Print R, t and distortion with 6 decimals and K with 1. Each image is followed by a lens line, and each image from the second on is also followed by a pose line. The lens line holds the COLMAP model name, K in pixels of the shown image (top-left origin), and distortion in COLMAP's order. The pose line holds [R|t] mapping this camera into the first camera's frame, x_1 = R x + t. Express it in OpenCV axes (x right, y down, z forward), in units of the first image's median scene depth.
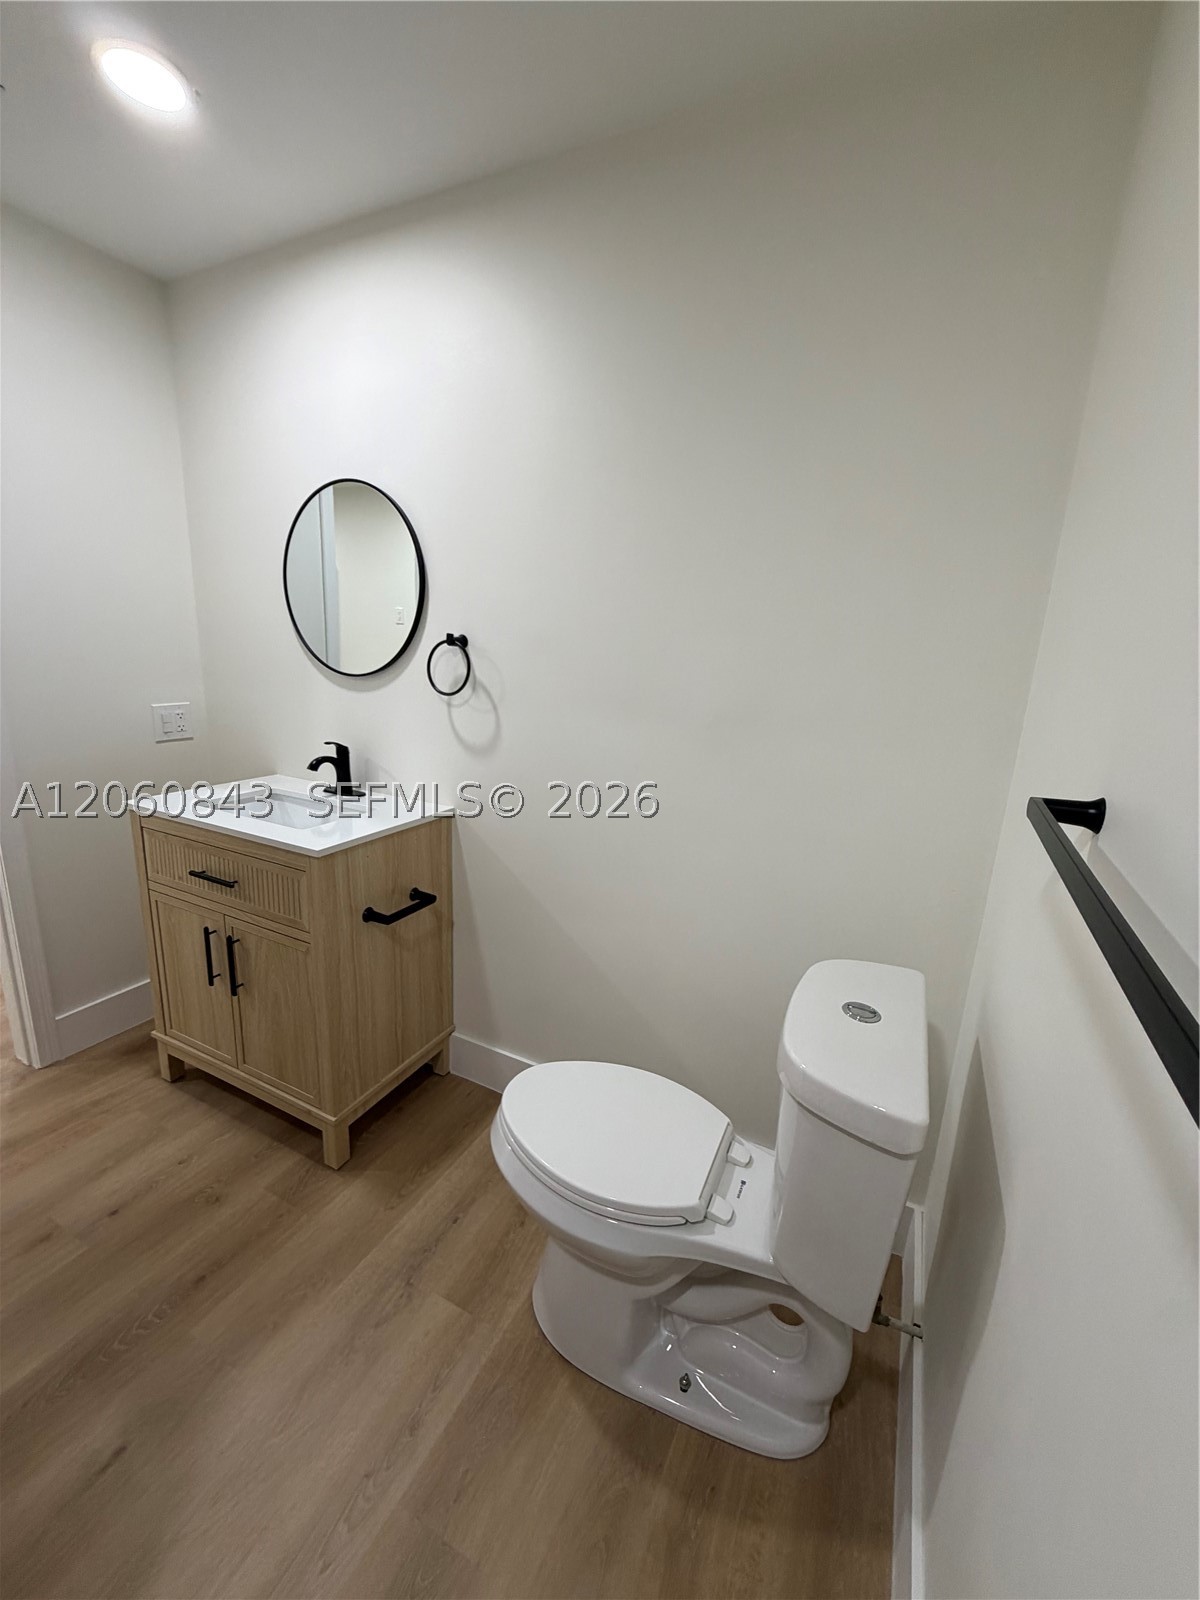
lens RADIAL K [[638.6, 0, 607.4], [0, 638.6, 800.8], [0, 0, 1]] dist [0.000129, -0.000196]
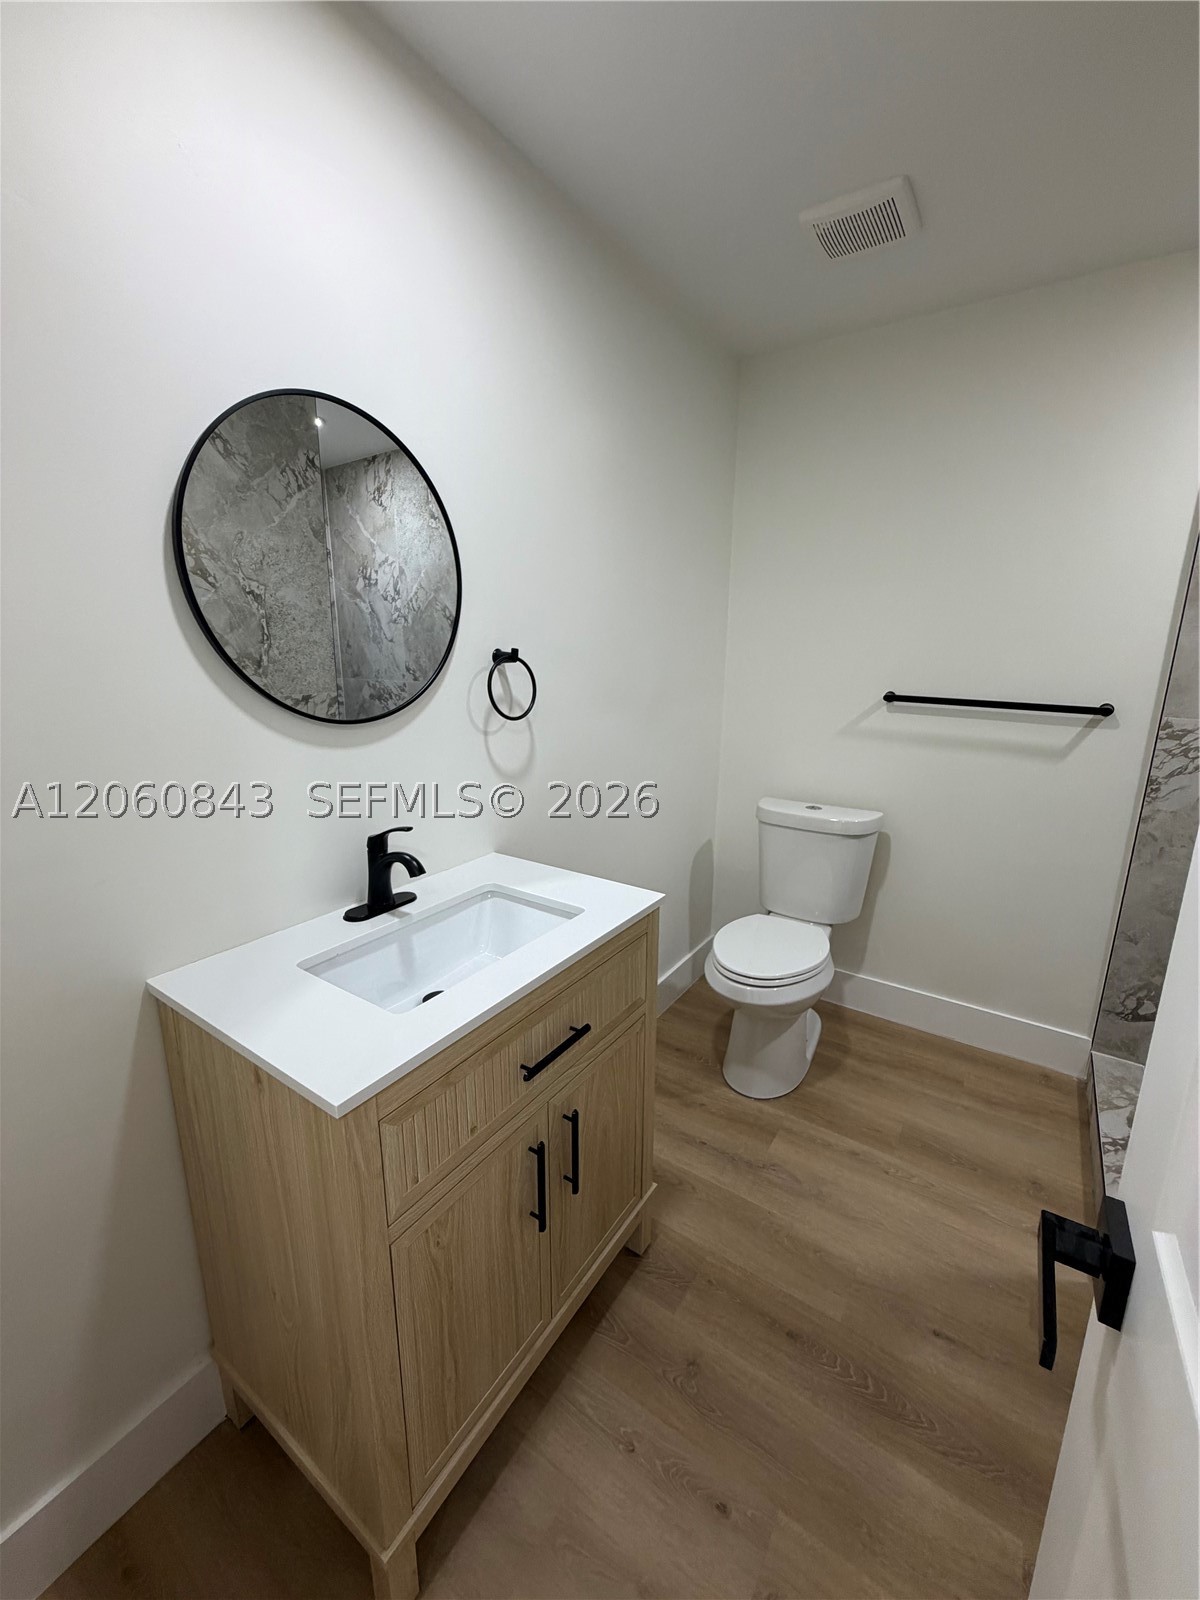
lens RADIAL K [[638.6, 0, 599.5], [0, 638.6, 796.7], [0, 0, 1]] dist [0.000129, -0.000196]
pose [[0.142363, -0.272162, 0.951662, -1.373884], [0.232440, 0.943761, 0.235131, -0.307535], [-0.962135, 0.187730, 0.197618, 0.936622]]
